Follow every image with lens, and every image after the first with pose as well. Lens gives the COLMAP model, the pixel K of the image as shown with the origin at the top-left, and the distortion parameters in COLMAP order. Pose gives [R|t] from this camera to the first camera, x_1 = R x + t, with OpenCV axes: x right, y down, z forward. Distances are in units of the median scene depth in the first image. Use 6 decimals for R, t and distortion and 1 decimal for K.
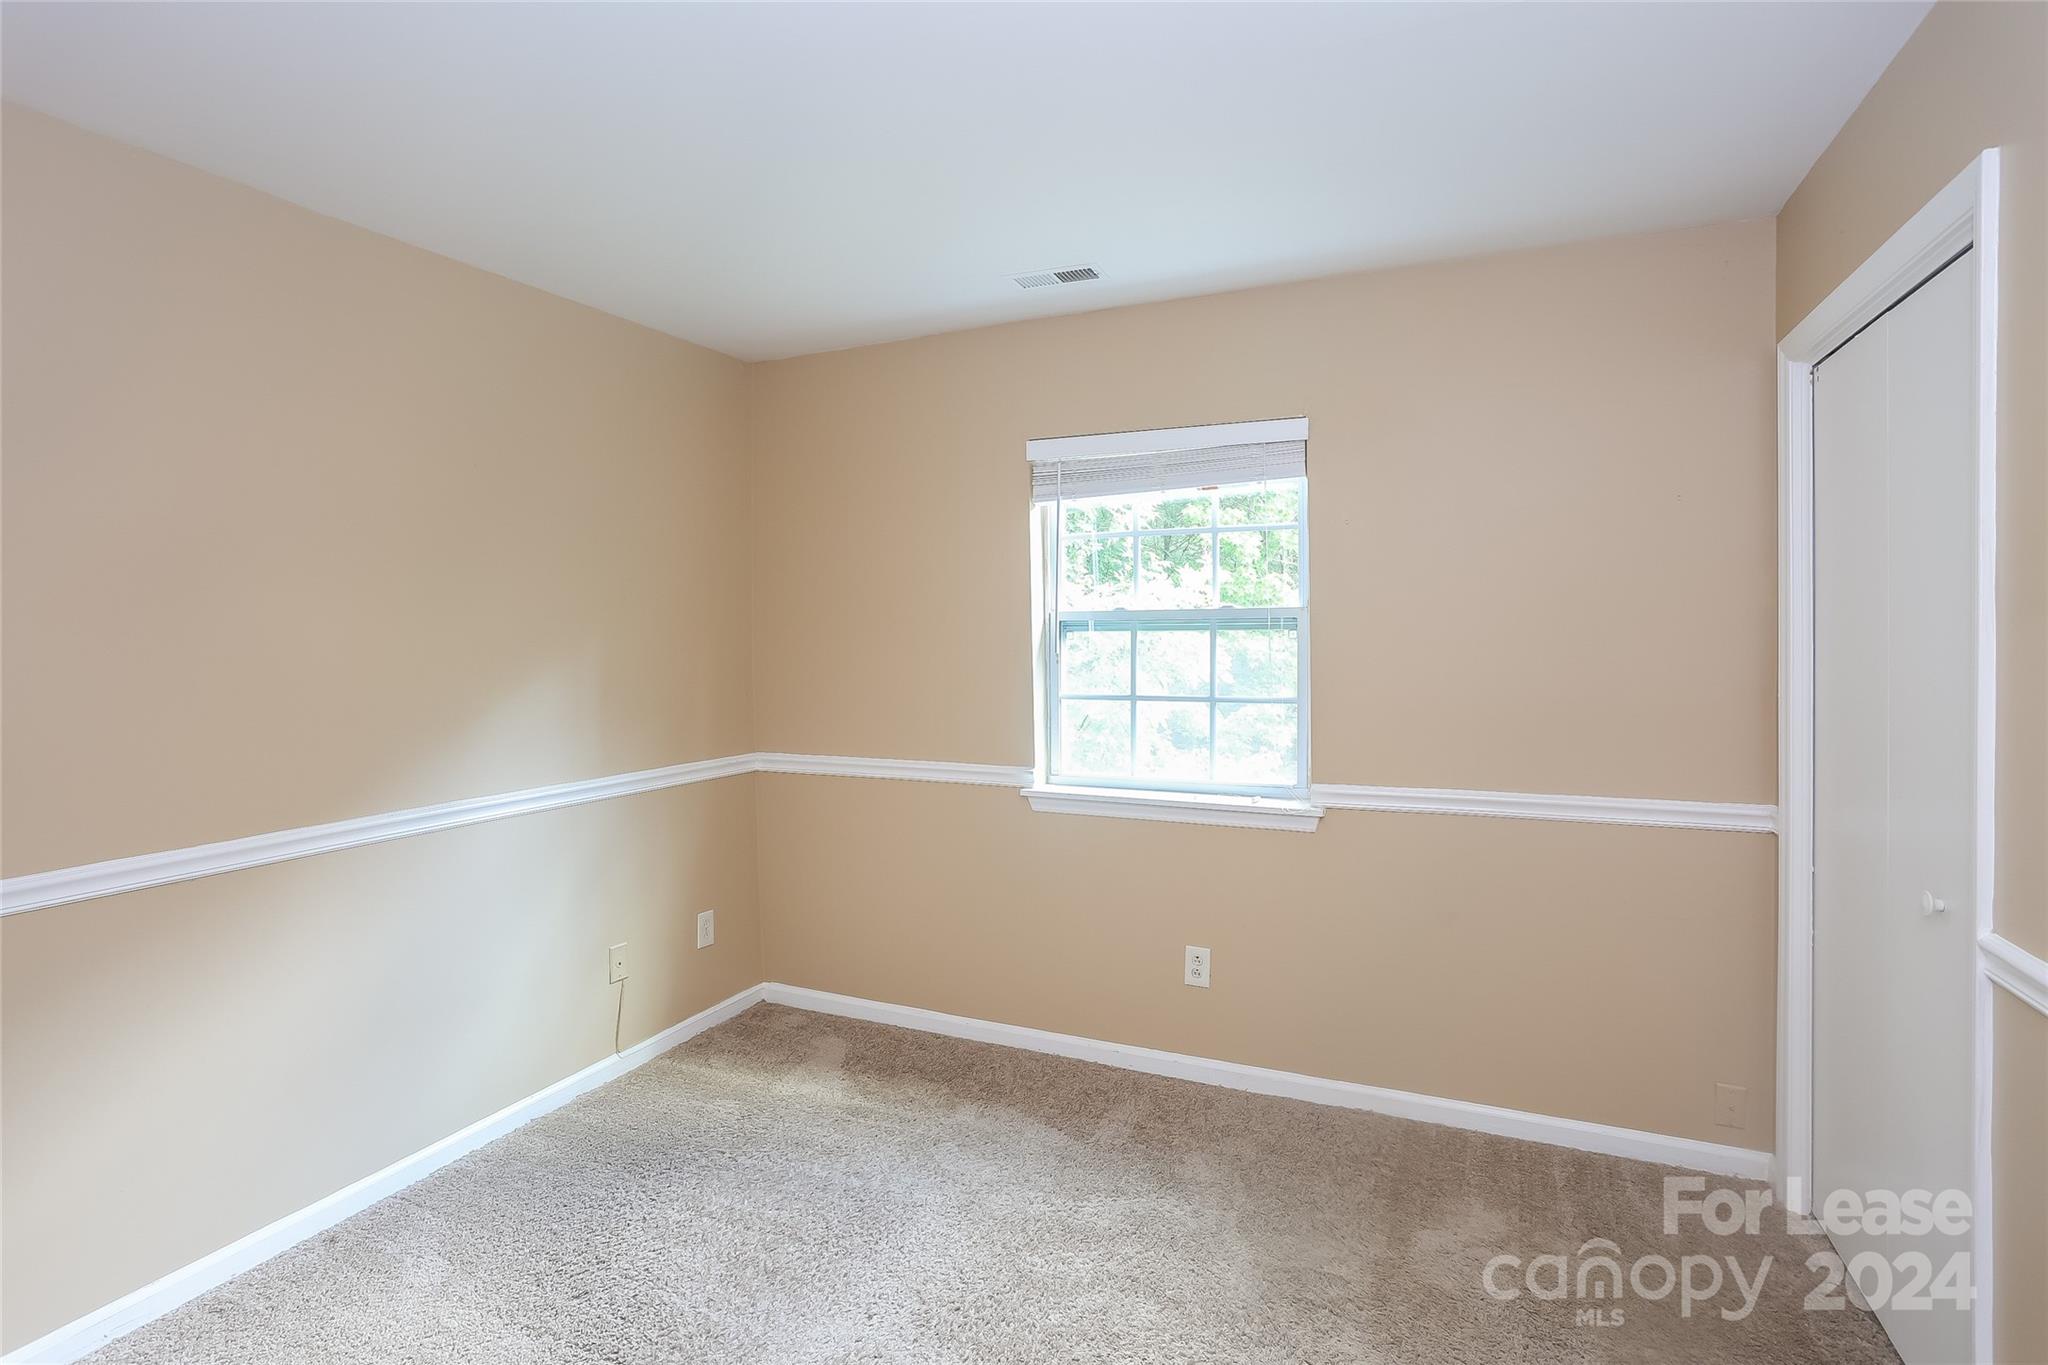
lens RADIAL K [[1021.7, 0, 1025.0], [0, 1021.7, 656.8], [0, 0, 1]] dist [0.000062, 0.000040]
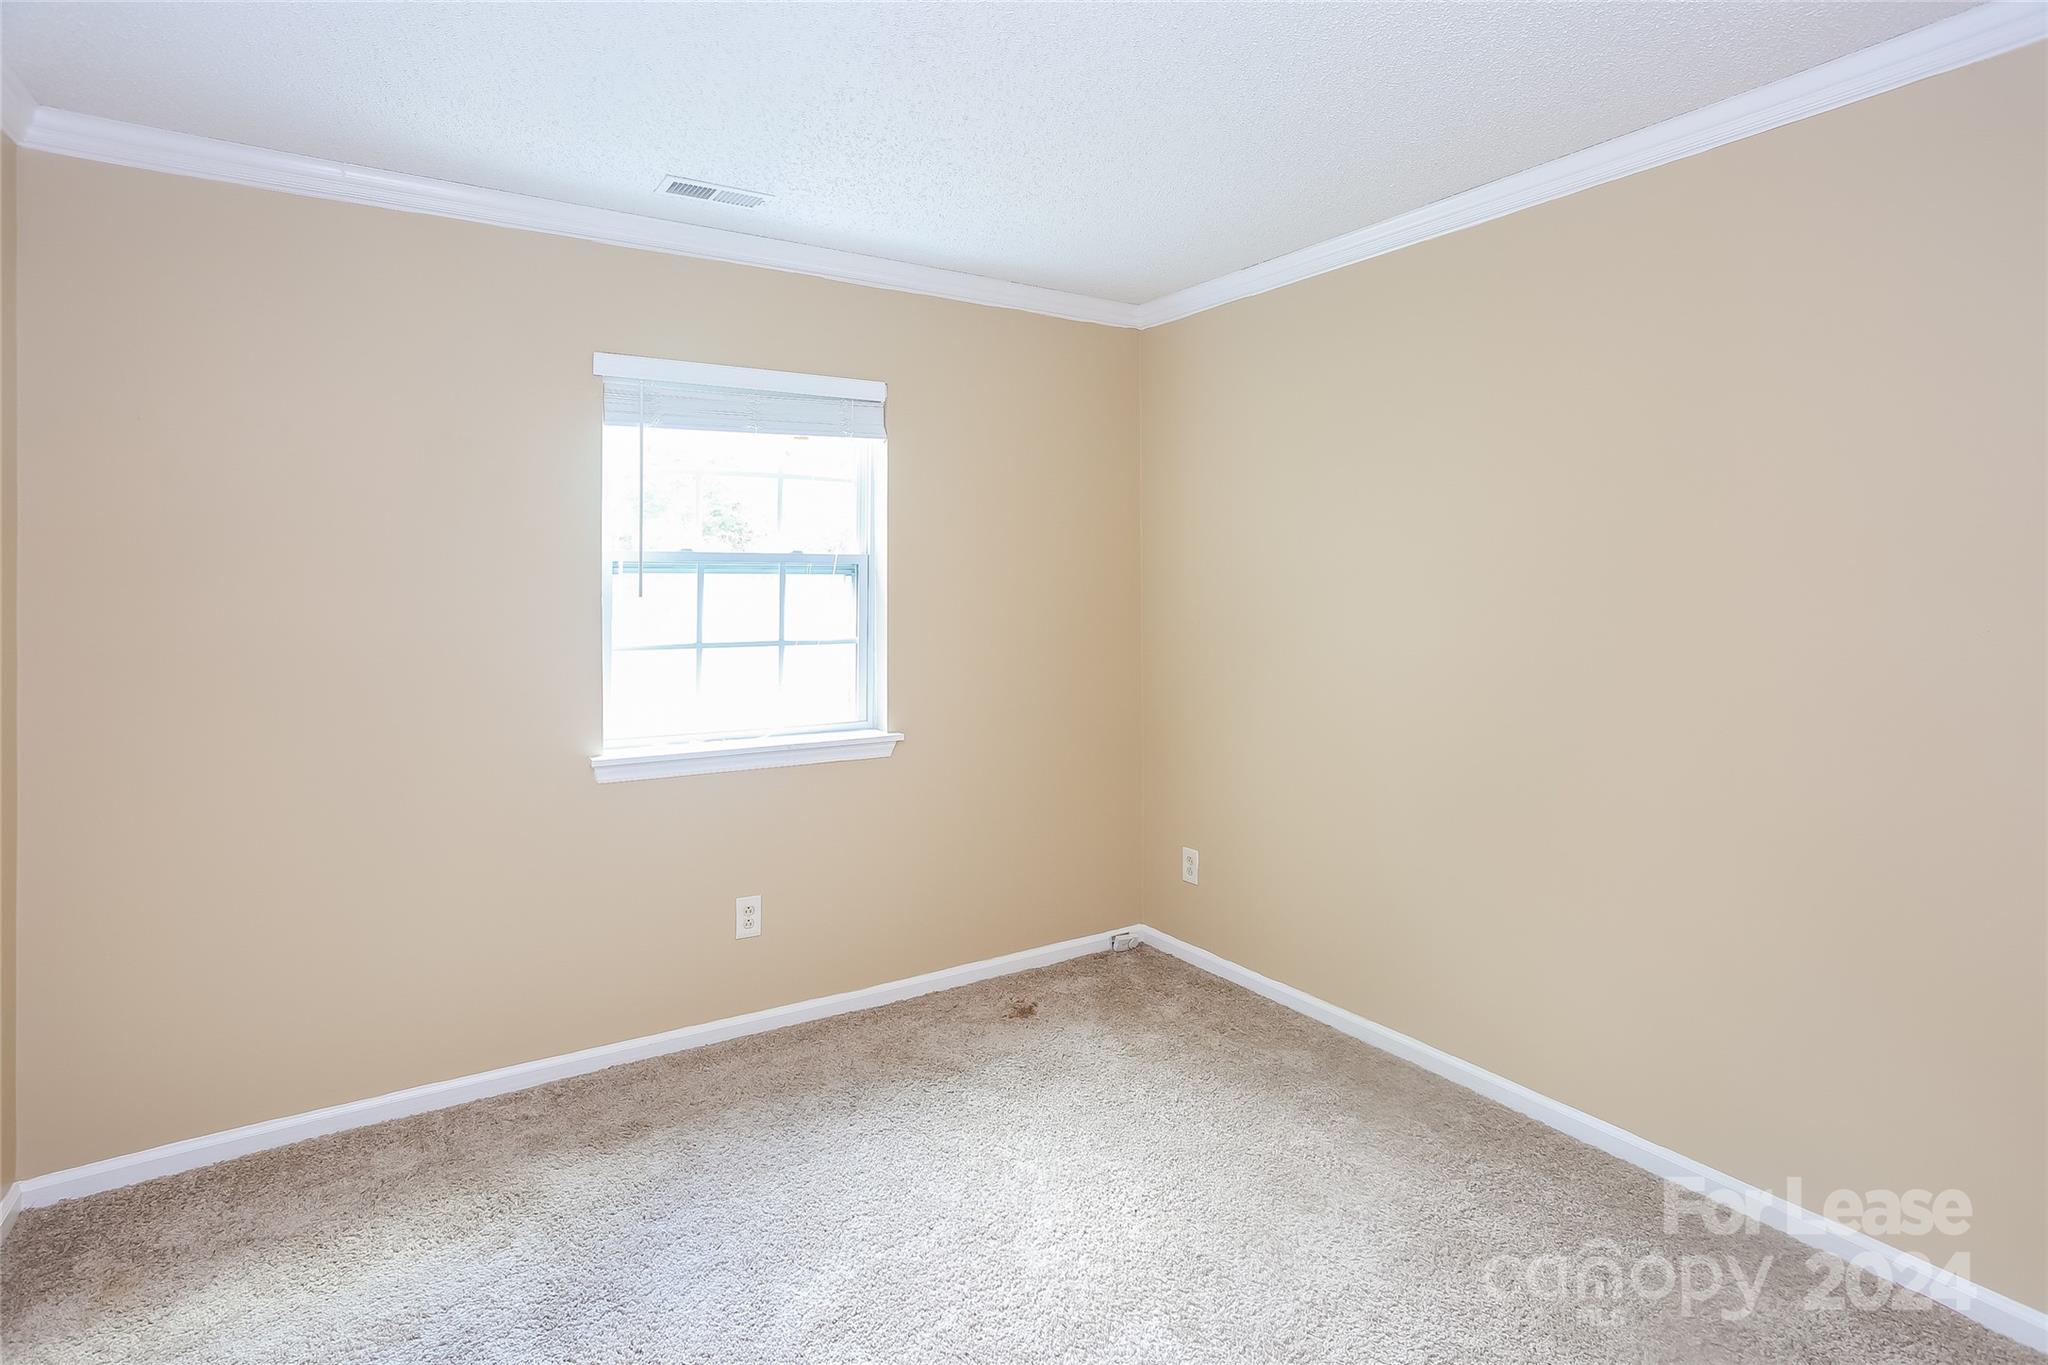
lens RADIAL K [[1031.1, 0, 1022.2], [0, 1031.1, 562.5], [0, 0, 1]] dist [-0.000243, 0.000025]
pose [[0.560048, 0.020206, 0.828214, -0.515832], [0.008748, 0.999503, -0.030301, -0.004646], [-0.828414, 0.024215, 0.559593, 0.223298]]
